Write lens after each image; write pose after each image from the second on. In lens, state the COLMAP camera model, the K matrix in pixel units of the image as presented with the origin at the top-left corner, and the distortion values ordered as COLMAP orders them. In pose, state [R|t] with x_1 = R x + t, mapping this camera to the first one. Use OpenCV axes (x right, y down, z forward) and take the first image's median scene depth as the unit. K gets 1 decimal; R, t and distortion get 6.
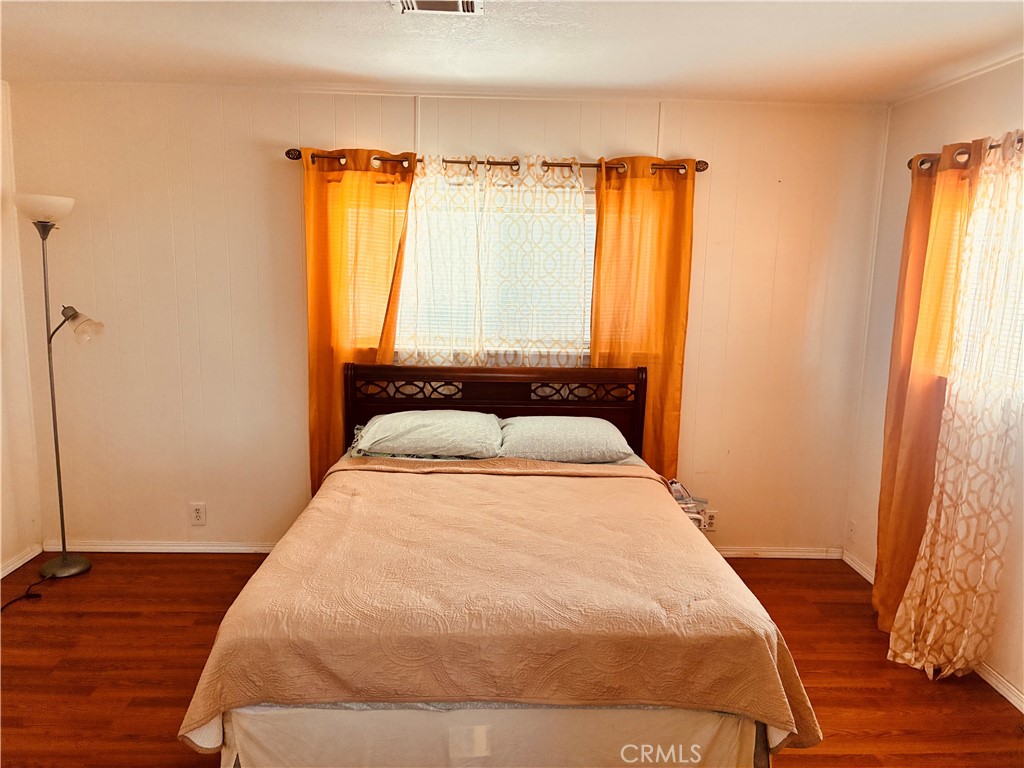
lens RADIAL K [[781.0, 0, 508.2], [0, 781.0, 384.0], [0, 0, 1]] dist [0.051511, -0.067926]
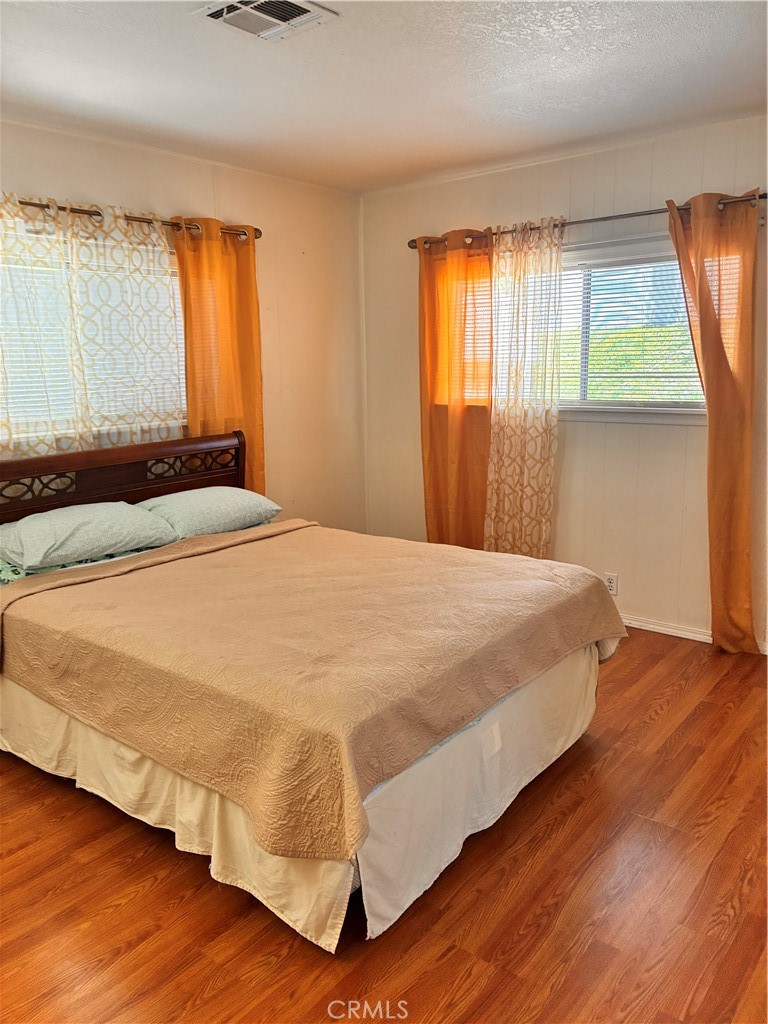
lens RADIAL K [[781.0, 0, 371.5], [0, 781.0, 495.5], [0, 0, 1]] dist [0.051511, -0.067926]
pose [[0.651193, -0.169968, 0.739634, -0.492230], [0.156421, 0.983732, 0.088345, -0.001699], [-0.742617, 0.058165, 0.667186, 0.205514]]
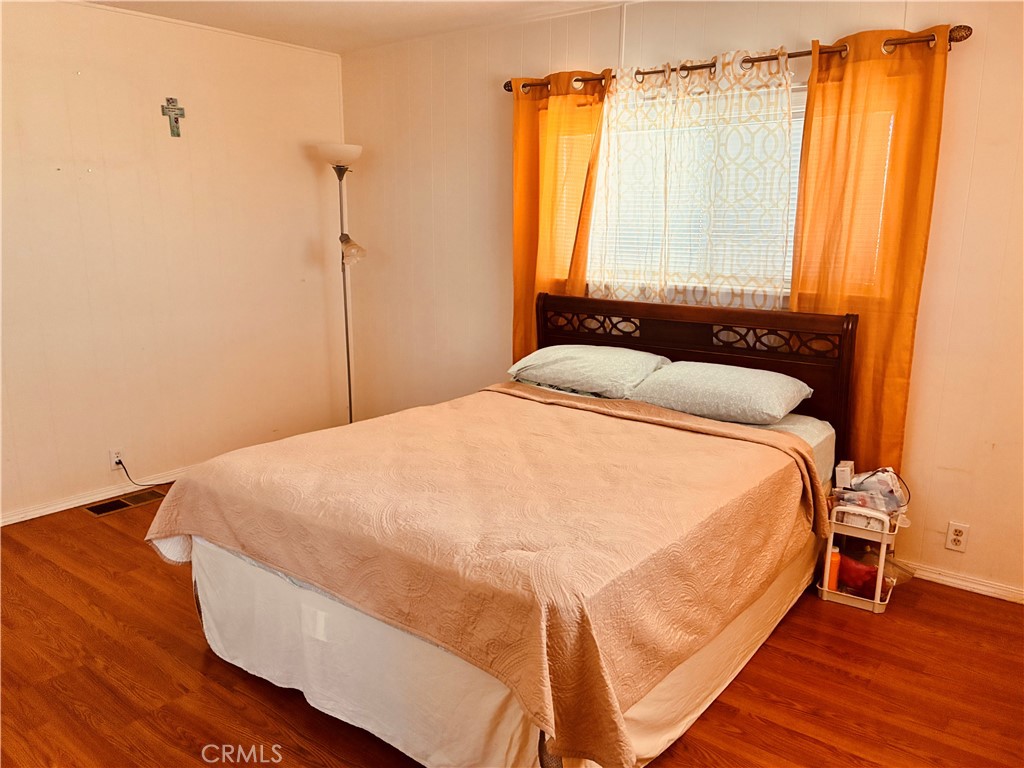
lens RADIAL K [[781.0, 0, 506.0], [0, 781.0, 386.9], [0, 0, 1]] dist [0.051511, -0.067926]
pose [[0.769250, 0.118207, -0.627919, 0.413768], [-0.092506, 0.992988, 0.073604, 0.024275], [0.632216, 0.001466, 0.774791, 0.193594]]
